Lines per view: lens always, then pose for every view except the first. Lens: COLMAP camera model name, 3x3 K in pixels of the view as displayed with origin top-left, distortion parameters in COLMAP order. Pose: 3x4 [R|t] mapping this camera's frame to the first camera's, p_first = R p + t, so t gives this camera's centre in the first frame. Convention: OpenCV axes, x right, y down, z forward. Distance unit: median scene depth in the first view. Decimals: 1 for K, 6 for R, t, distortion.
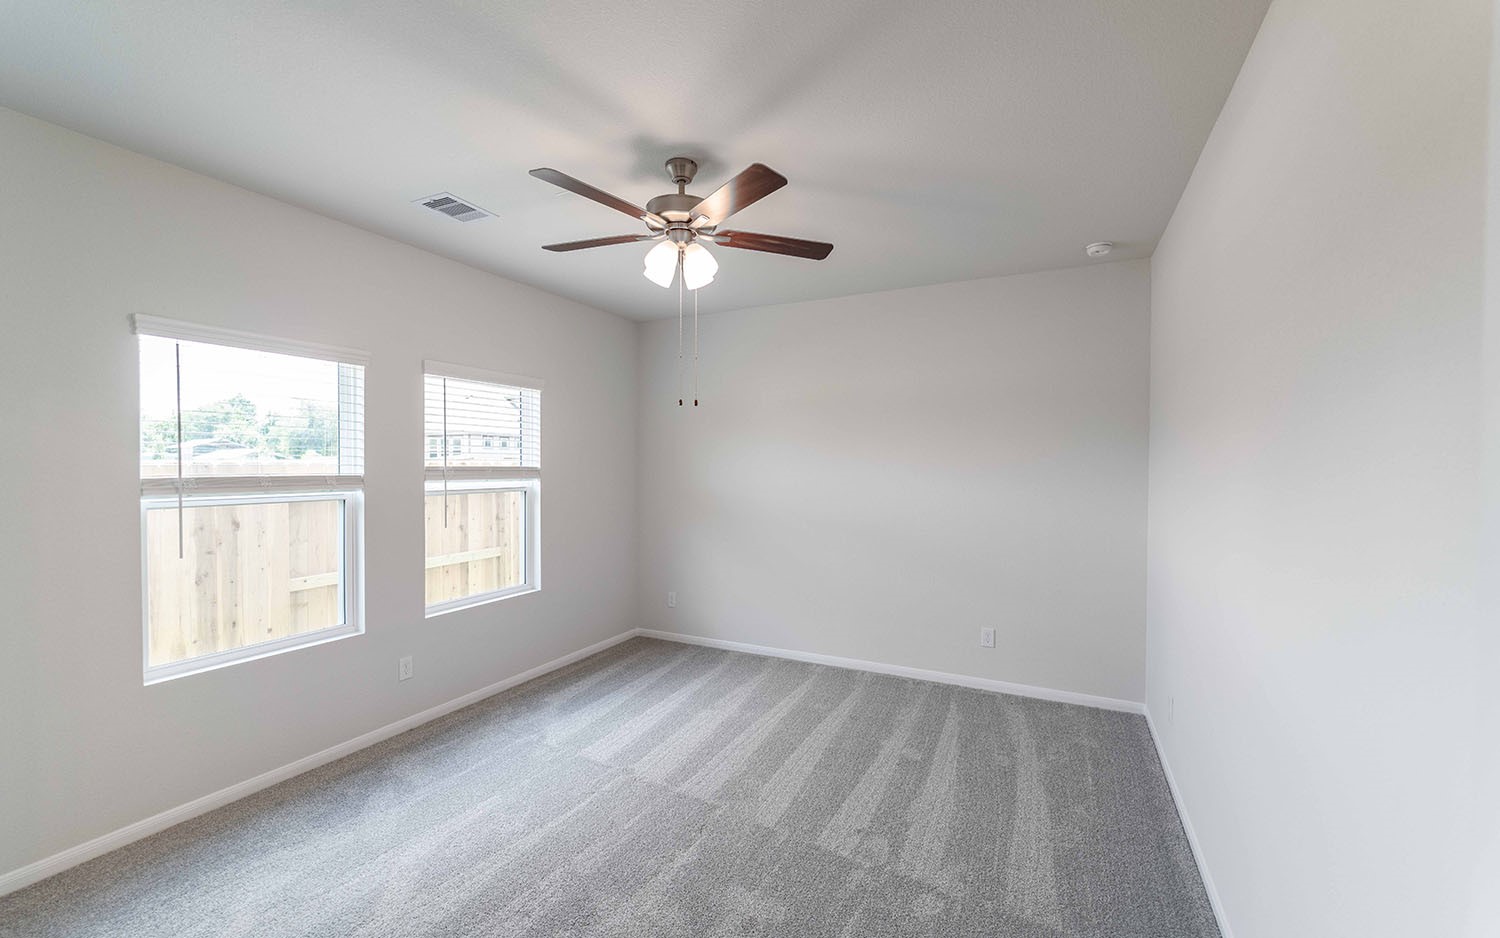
lens RADIAL K [[605.5, 0, 753.2], [0, 605.5, 474.5], [0, 0, 1]] dist [-0.000982, -0.000500]
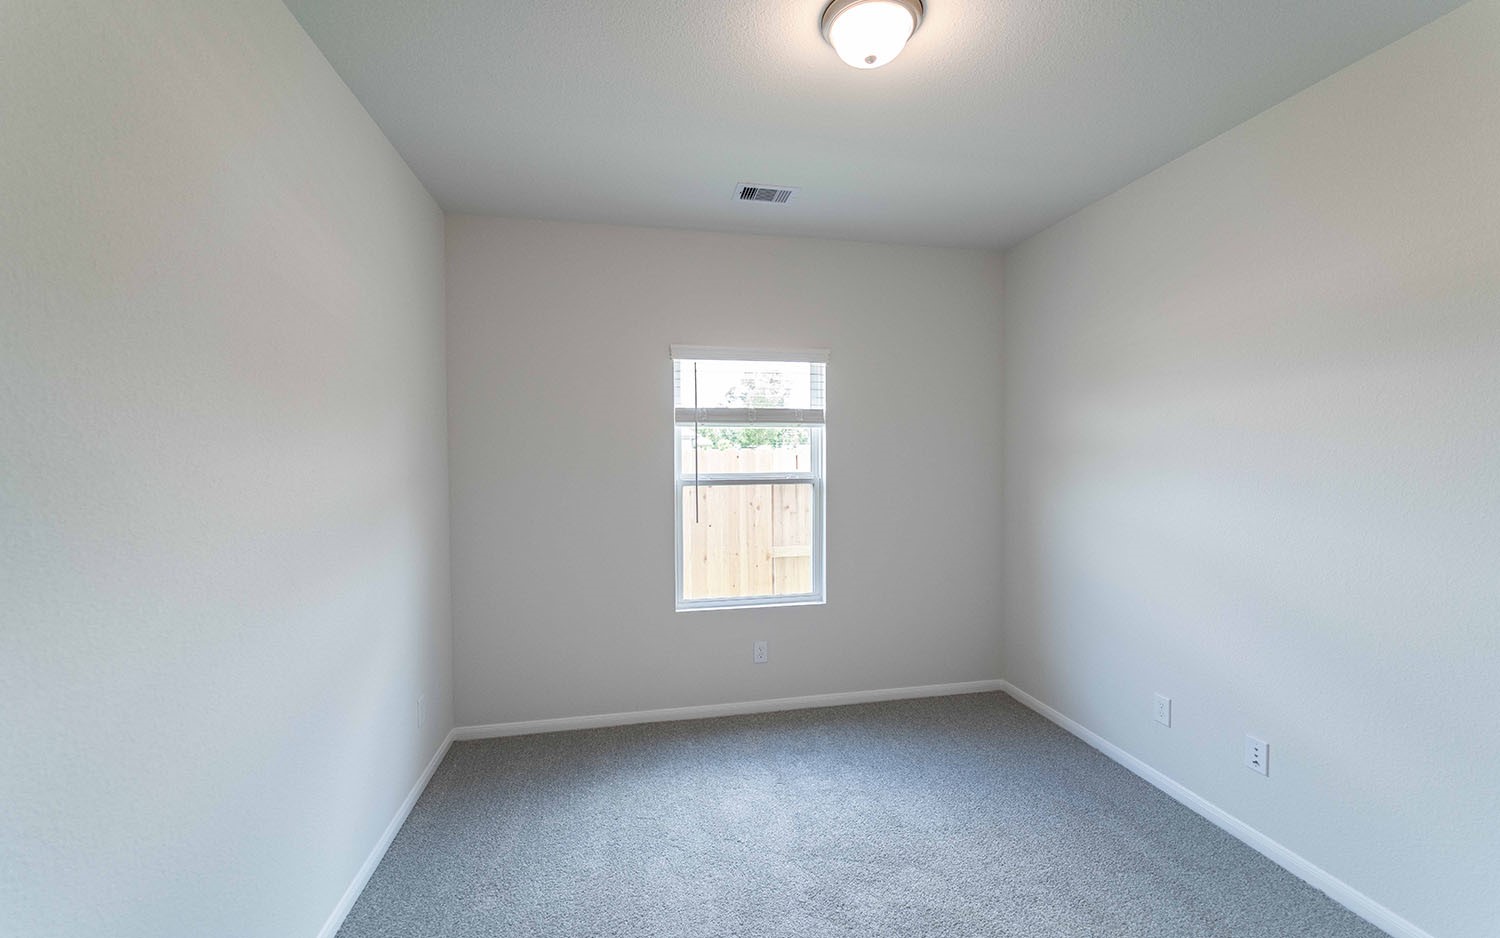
lens RADIAL K [[586.8, 0, 750.0], [0, 586.8, 469.0], [0, 0, 1]] dist [0.000454, -0.000070]
pose [[0.611971, 0.019397, -0.790642, 0.159363], [-0.007569, 0.999797, 0.018670, -0.006508], [0.790844, -0.005441, 0.611994, 0.311594]]
